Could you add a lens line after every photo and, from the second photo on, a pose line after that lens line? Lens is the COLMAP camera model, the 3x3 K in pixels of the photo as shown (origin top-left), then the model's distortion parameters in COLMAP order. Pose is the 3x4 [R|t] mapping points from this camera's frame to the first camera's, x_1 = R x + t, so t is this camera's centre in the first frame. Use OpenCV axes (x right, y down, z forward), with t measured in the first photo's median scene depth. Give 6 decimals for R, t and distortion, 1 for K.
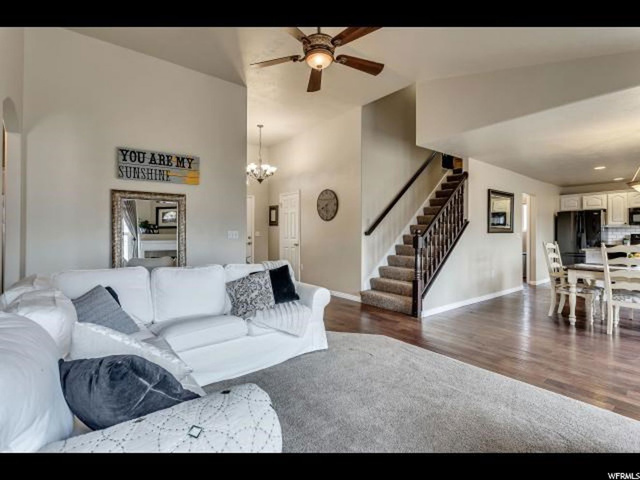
lens RADIAL K [[304.6, 0, 319.5], [0, 304.6, 233.3], [0, 0, 1]] dist [0.000974, 0.001170]
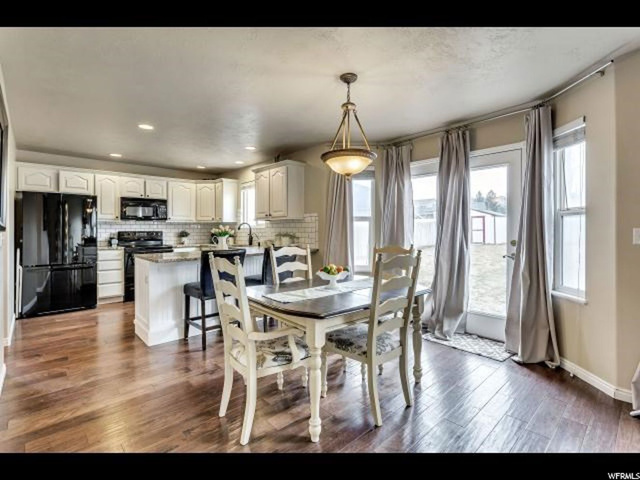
lens RADIAL K [[304.6, 0, 319.5], [0, 304.6, 233.3], [0, 0, 1]] dist [0.000974, 0.001170]
pose [[-0.096186, -0.011016, 0.995302, 0.213675], [-0.007658, 0.999917, 0.010327, -0.005469], [-0.995334, -0.006628, -0.096263, 0.574146]]
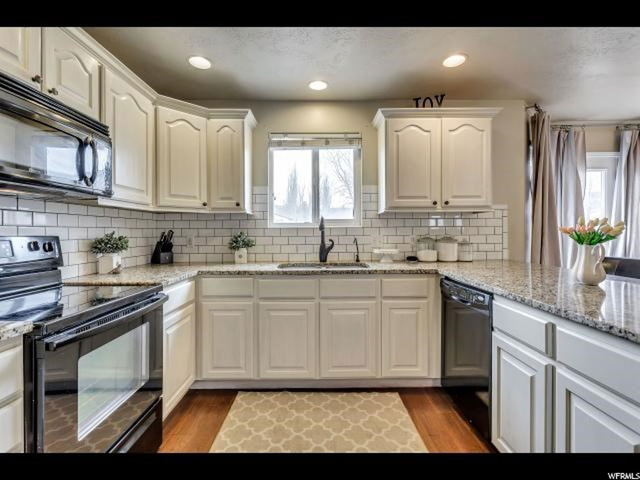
lens RADIAL K [[304.6, 0, 319.5], [0, 304.6, 233.3], [0, 0, 1]] dist [0.000974, 0.001170]
pose [[-0.789307, -0.000860, 0.613998, 0.777912], [-0.001087, 0.999999, 0.000003, -0.001713], [-0.613998, -0.000665, -0.789307, 0.984115]]
